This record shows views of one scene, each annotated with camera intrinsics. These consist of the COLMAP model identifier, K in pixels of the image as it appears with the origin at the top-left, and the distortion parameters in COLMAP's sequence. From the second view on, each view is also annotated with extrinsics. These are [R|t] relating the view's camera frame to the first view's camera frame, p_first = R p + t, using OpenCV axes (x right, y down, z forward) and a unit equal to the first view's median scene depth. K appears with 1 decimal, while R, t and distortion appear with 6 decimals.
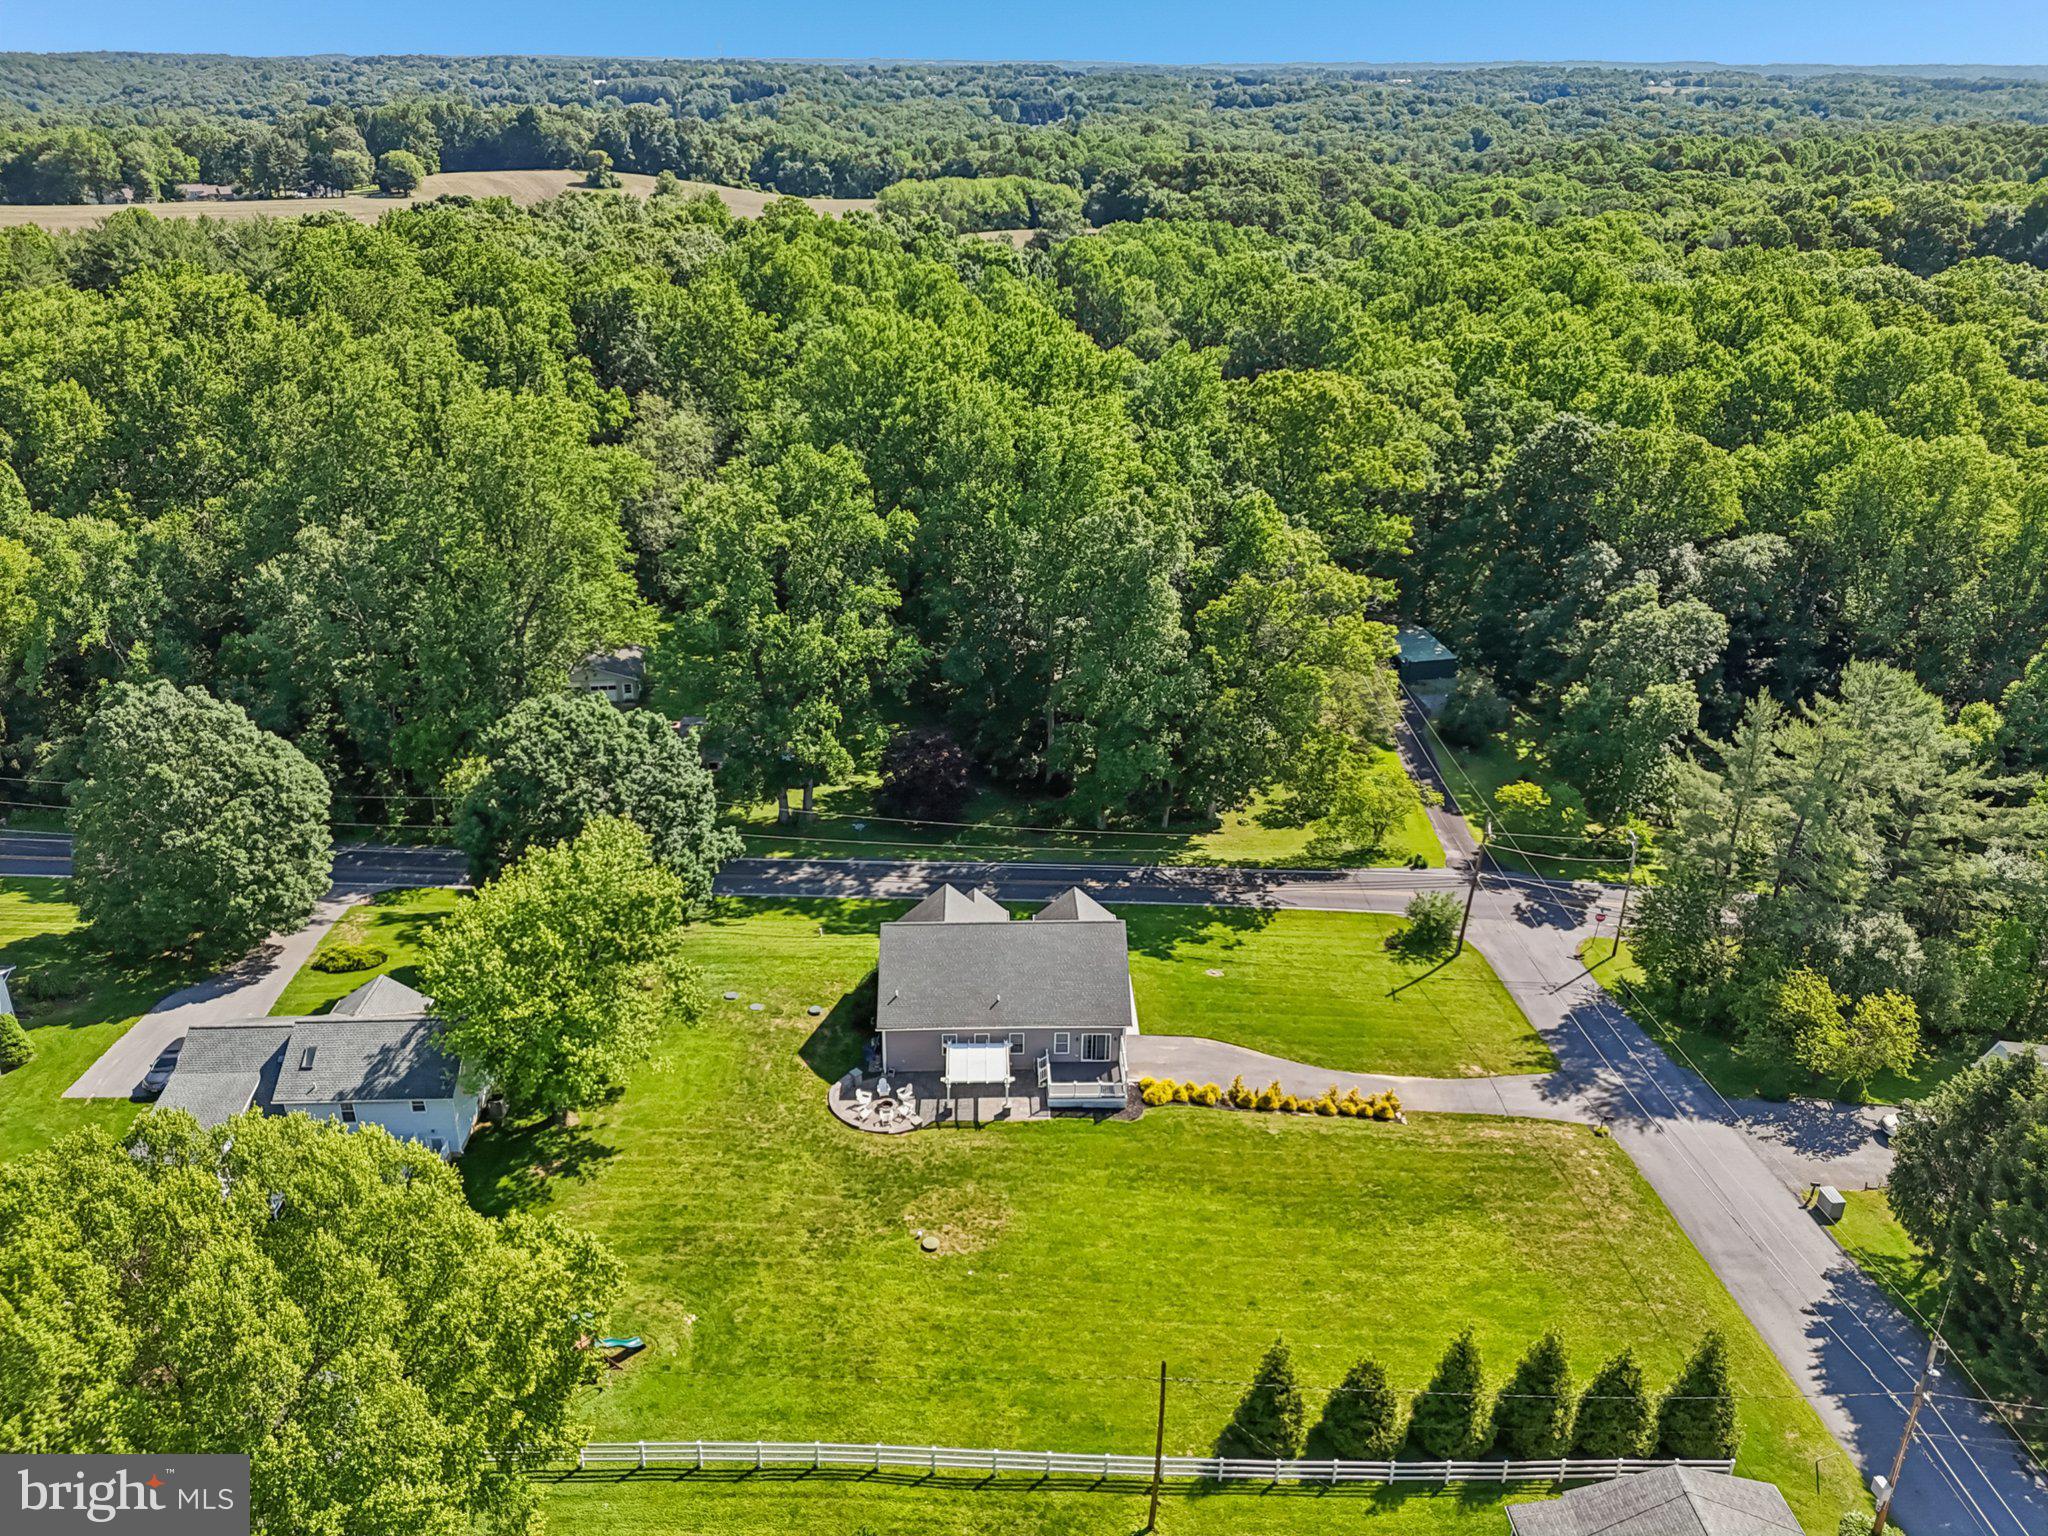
lens RADIAL K [[1510.1, 0, 1028.2], [0, 1510.1, 689.8], [0, 0, 1]] dist [0.084258, -0.089608]
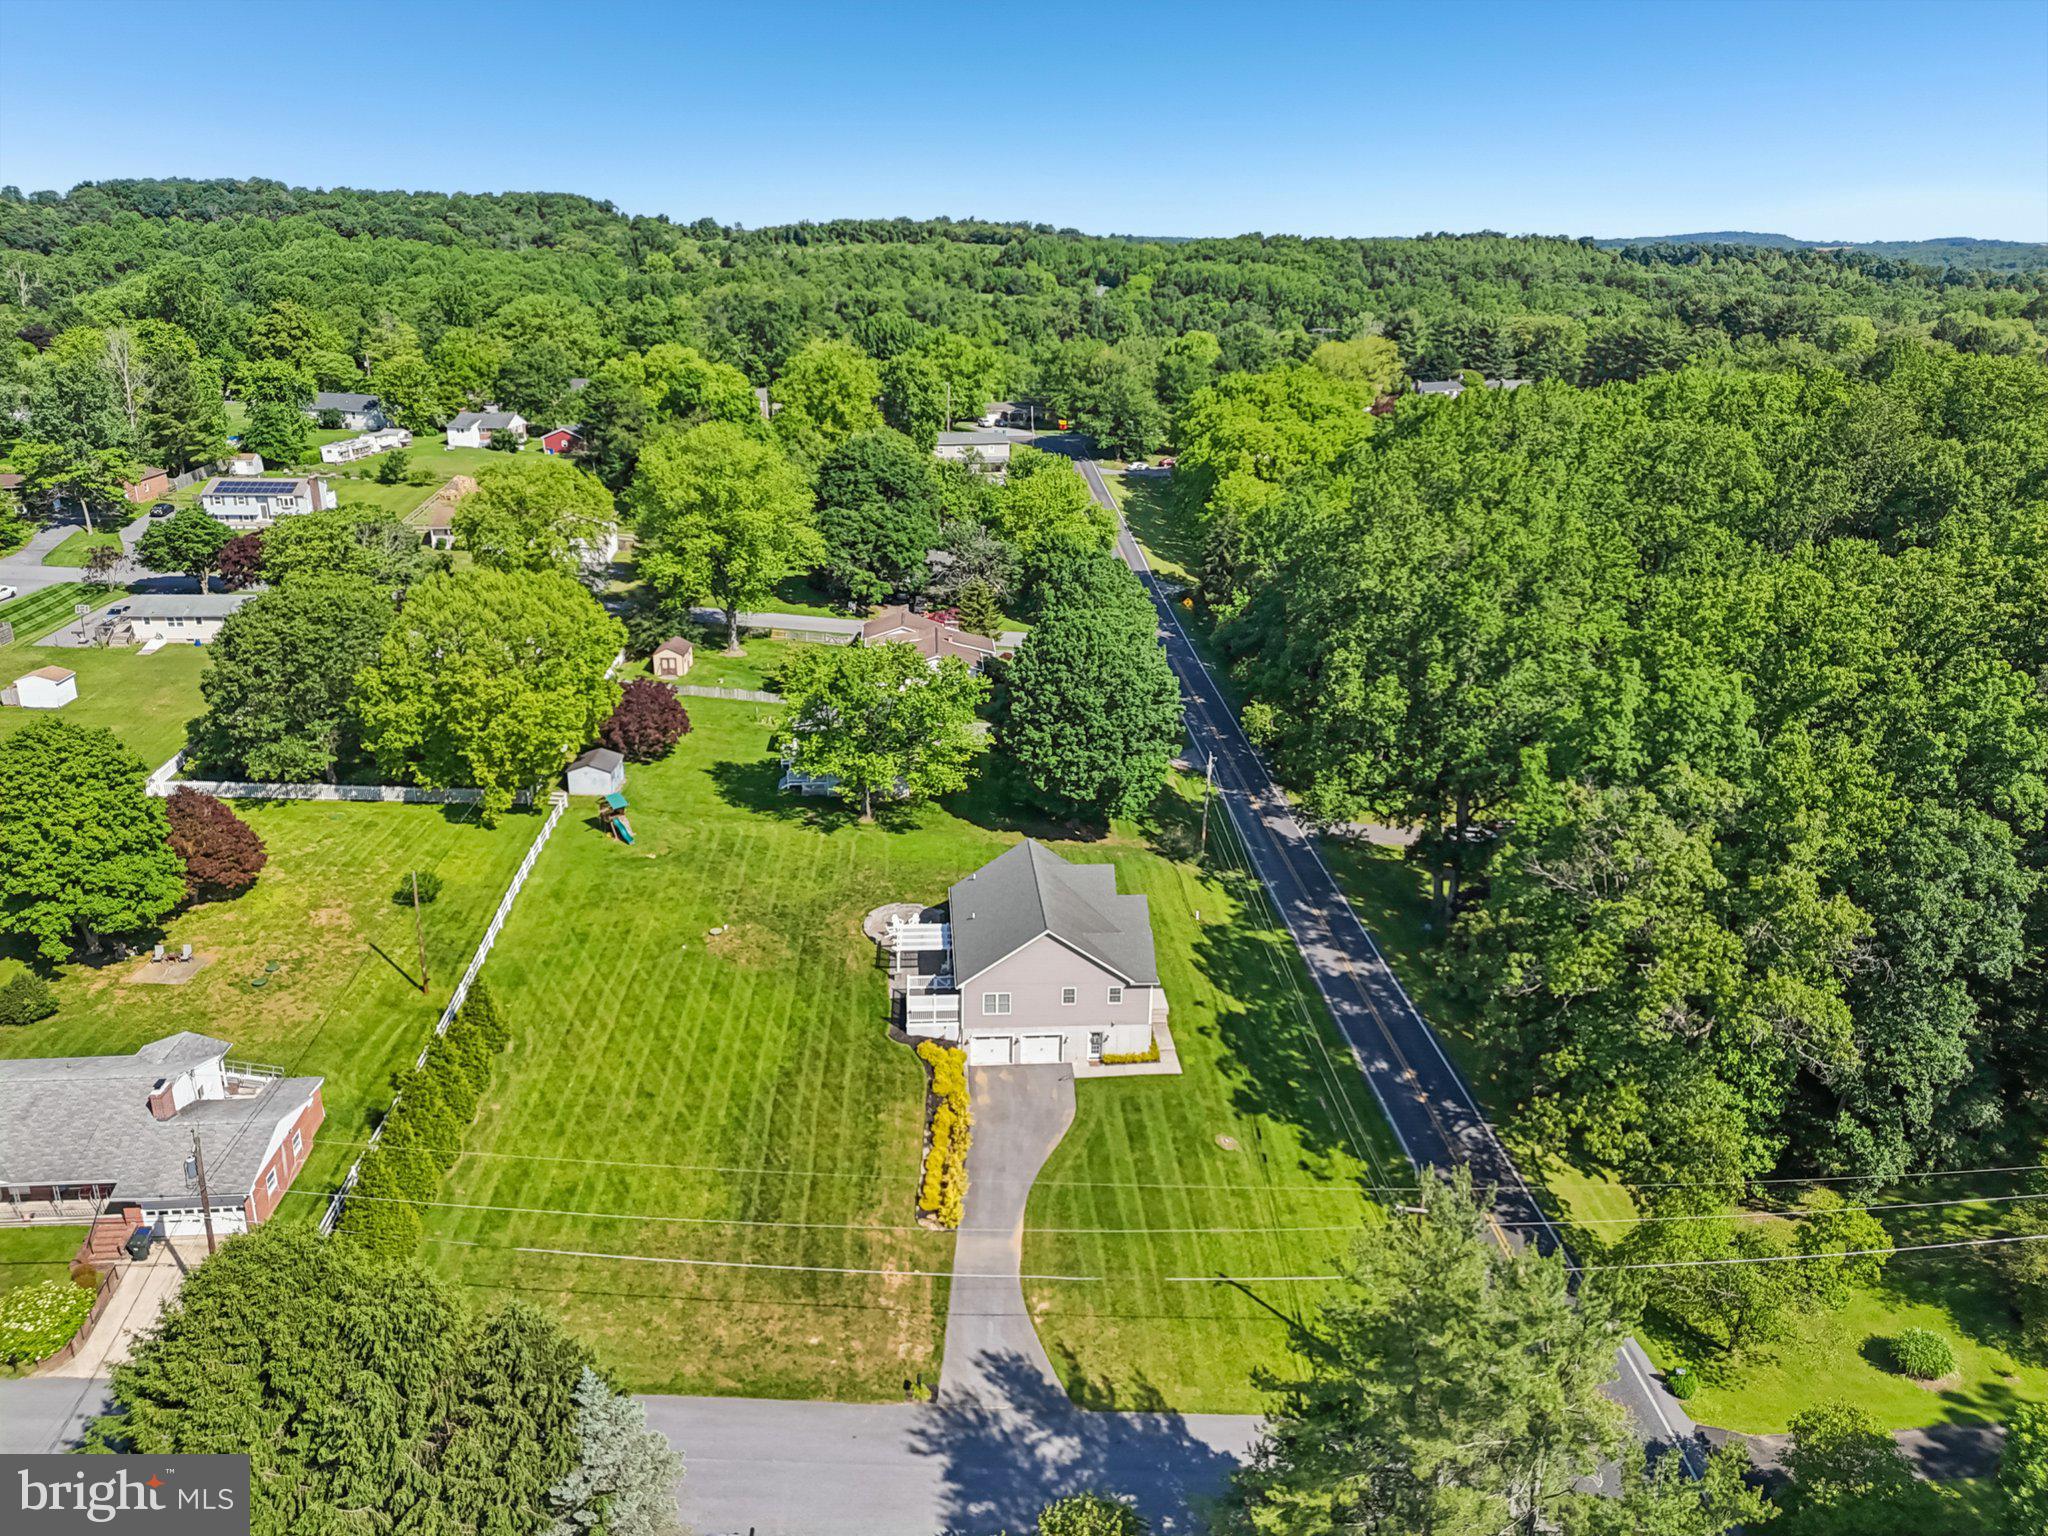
lens RADIAL K [[1510.1, 0, 1029.0], [0, 1510.1, 744.3], [0, 0, 1]] dist [0.084258, -0.089608]
pose [[0.037934, 0.304176, -0.951860, 1.019458], [-0.386354, 0.882935, 0.266753, -0.226260], [0.921570, 0.357636, 0.151012, 0.831317]]
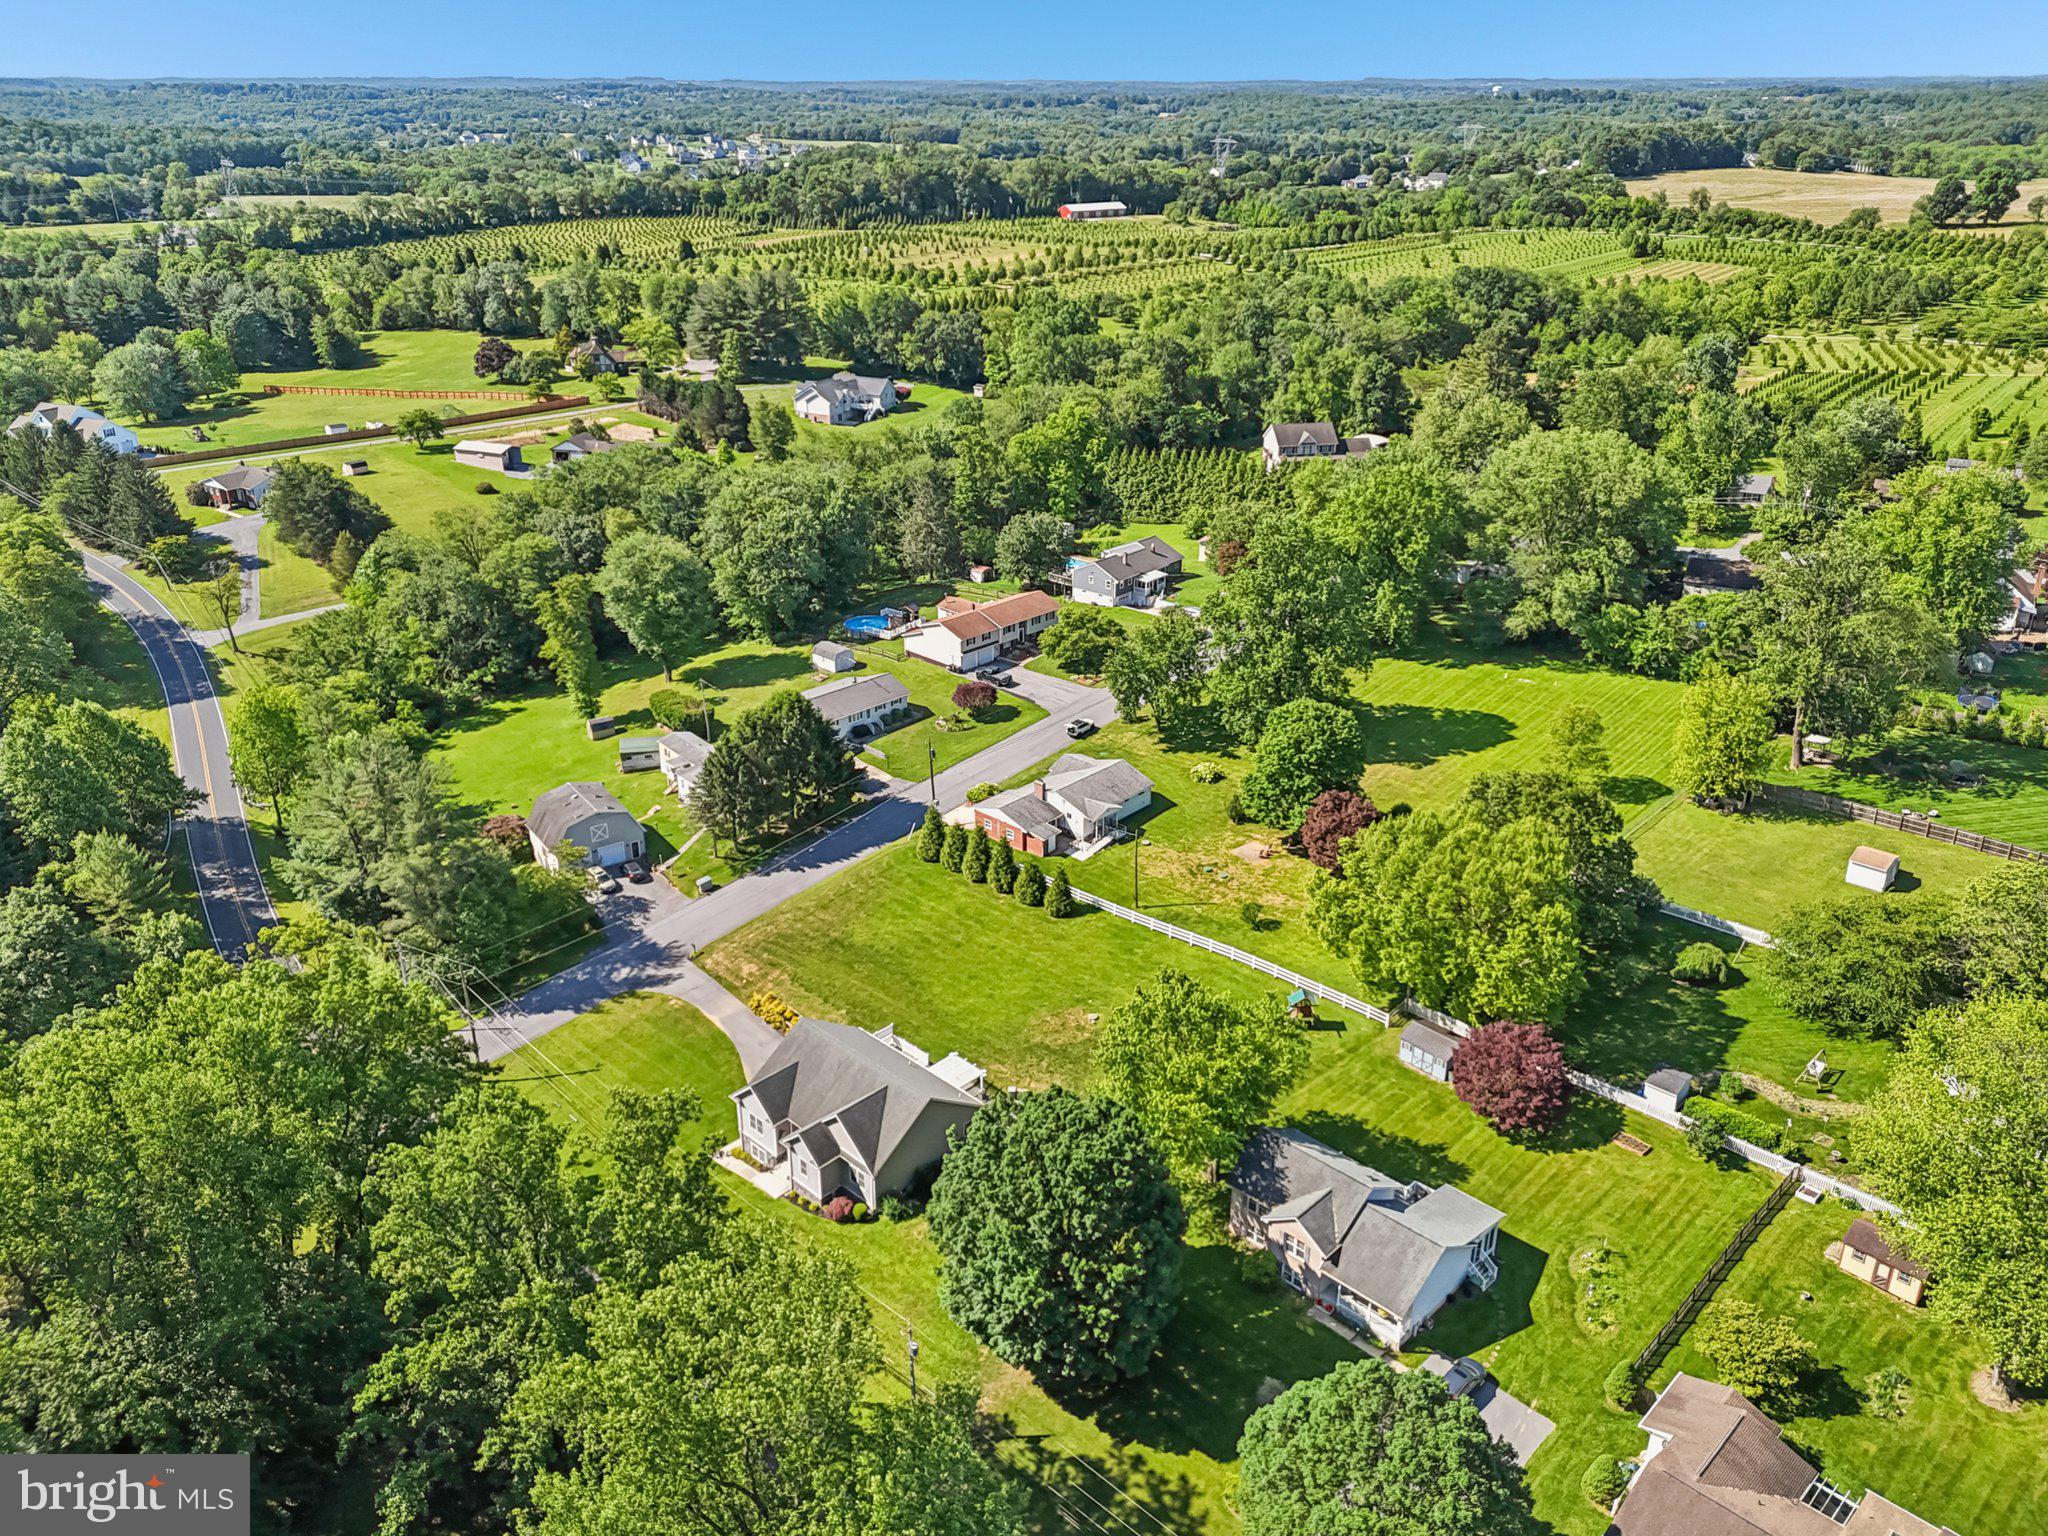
lens RADIAL K [[1510.1, 0, 1035.9], [0, 1510.1, 761.8], [0, 0, 1]] dist [0.084258, -0.089608]
pose [[-0.688040, -0.307045, 0.657514, -0.892832], [0.262282, 0.739601, 0.619837, -0.786115], [-0.676616, 0.598927, -0.428343, 1.343964]]
